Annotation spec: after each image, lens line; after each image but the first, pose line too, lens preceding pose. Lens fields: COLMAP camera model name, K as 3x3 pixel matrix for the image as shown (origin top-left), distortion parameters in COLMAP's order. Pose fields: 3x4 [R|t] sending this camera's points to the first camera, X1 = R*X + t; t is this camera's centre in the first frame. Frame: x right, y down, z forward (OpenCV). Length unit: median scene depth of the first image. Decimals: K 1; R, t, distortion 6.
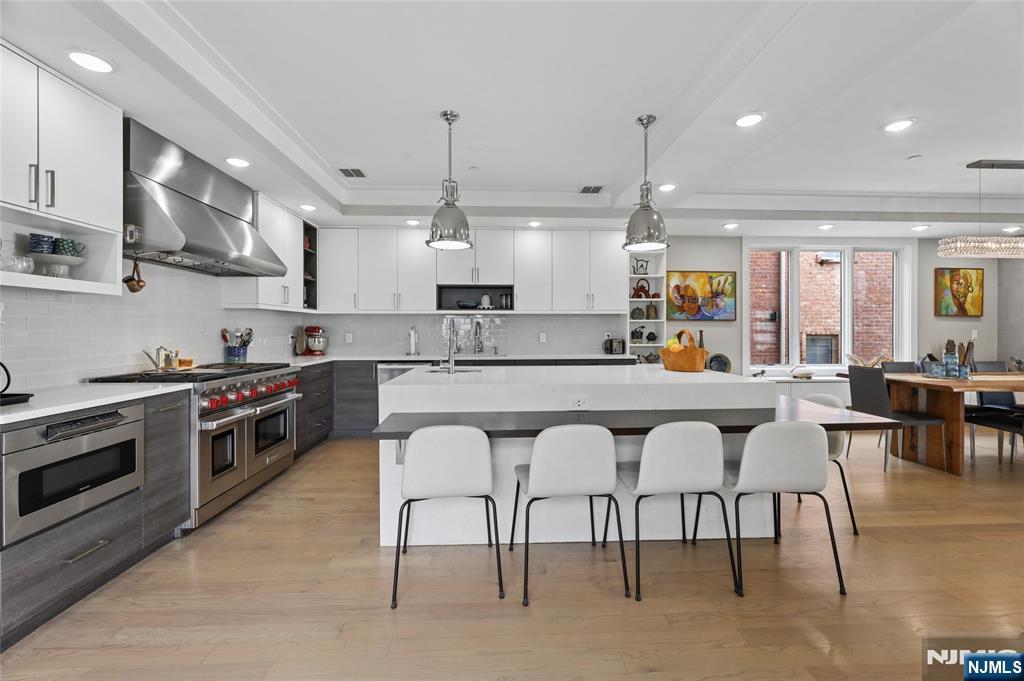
lens RADIAL K [[416.9, 0, 508.6], [0, 416.9, 329.3], [0, 0, 1]] dist [-0.001302, -0.000435]
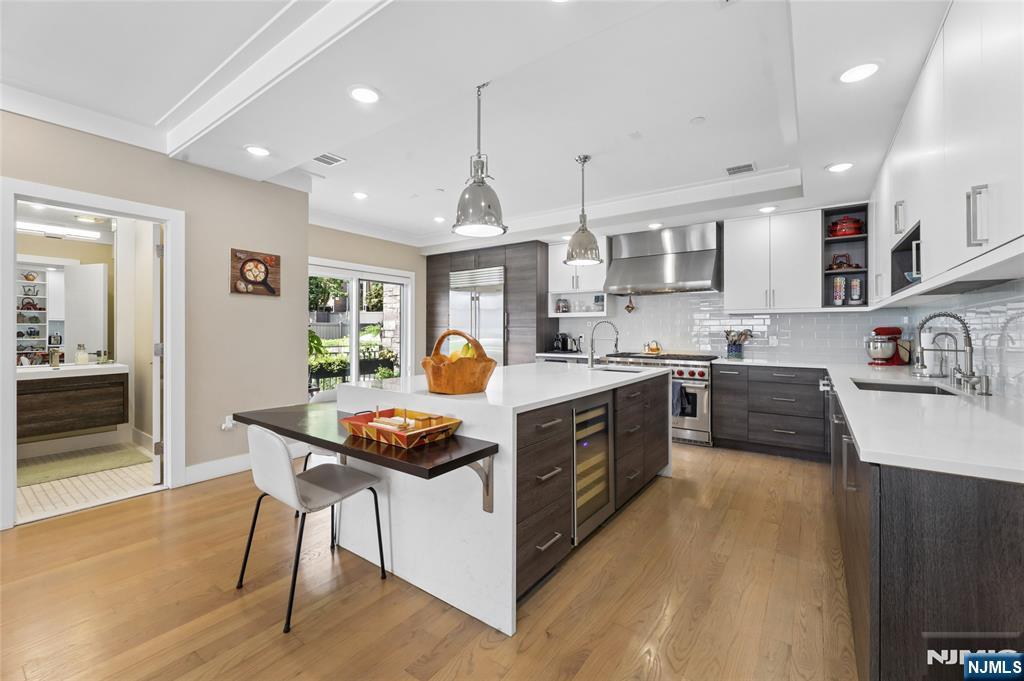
lens RADIAL K [[433.8, 0, 516.9], [0, 433.8, 330.7], [0, 0, 1]] dist [-0.000247, 0.000065]
pose [[-0.612179, -0.001371, -0.790718, 0.998358], [-0.001332, 0.999999, -0.000702, 0.001087], [0.790718, 0.000624, -0.612180, 1.627147]]
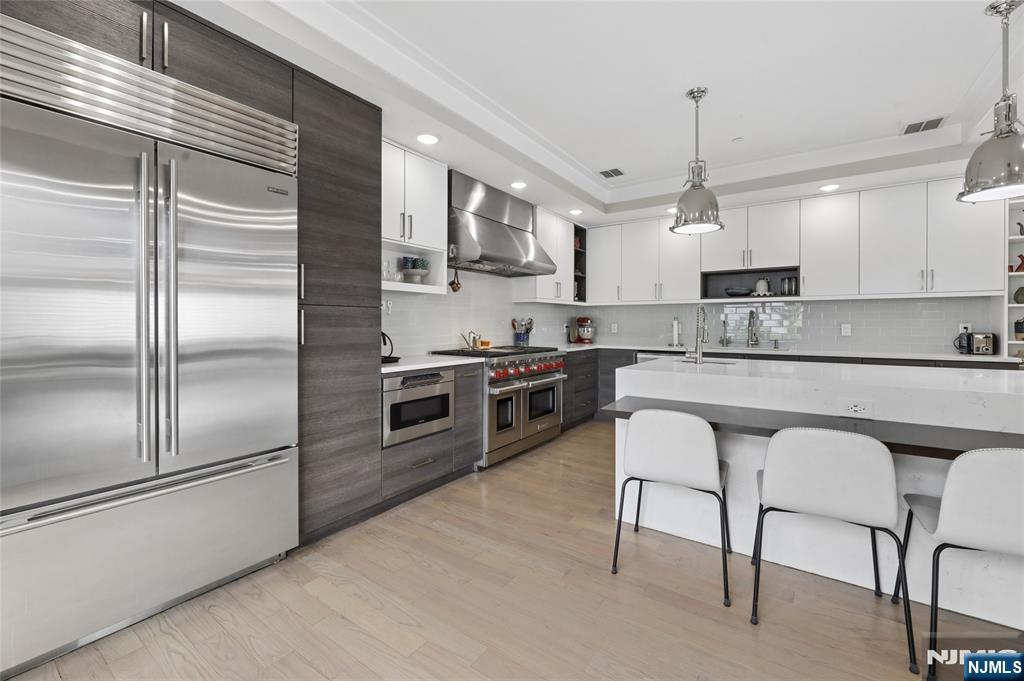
lens RADIAL K [[419.1, 0, 518.6], [0, 419.1, 321.5], [0, 0, 1]] dist [0.000370, -0.000050]
pose [[0.803211, -0.000940, -0.595693, 0.103767], [-0.000868, 0.999996, -0.002748, 0.013084], [0.595694, 0.002725, 0.803207, -0.010806]]
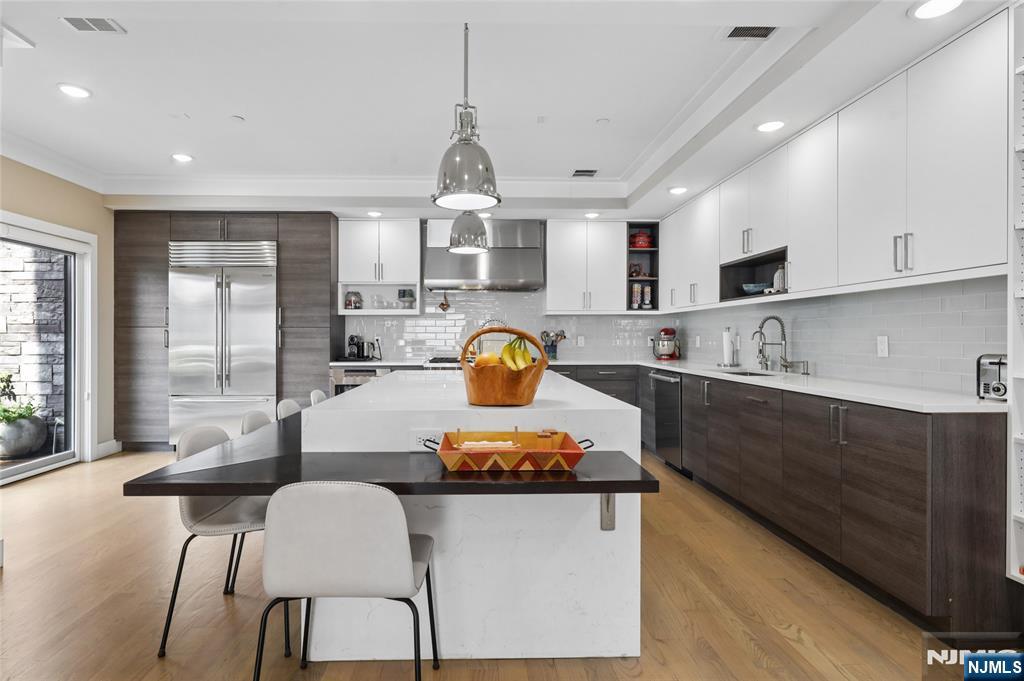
lens RADIAL K [[531.7, 0, 506.5], [0, 531.7, 338.7], [0, 0, 1]] dist [0.000016, 0.000536]
pose [[0.002219, 0.006293, -0.999978, 1.201695], [0.003383, 0.999974, 0.006300, 0.012486], [0.999992, -0.003396, 0.002198, 1.091684]]
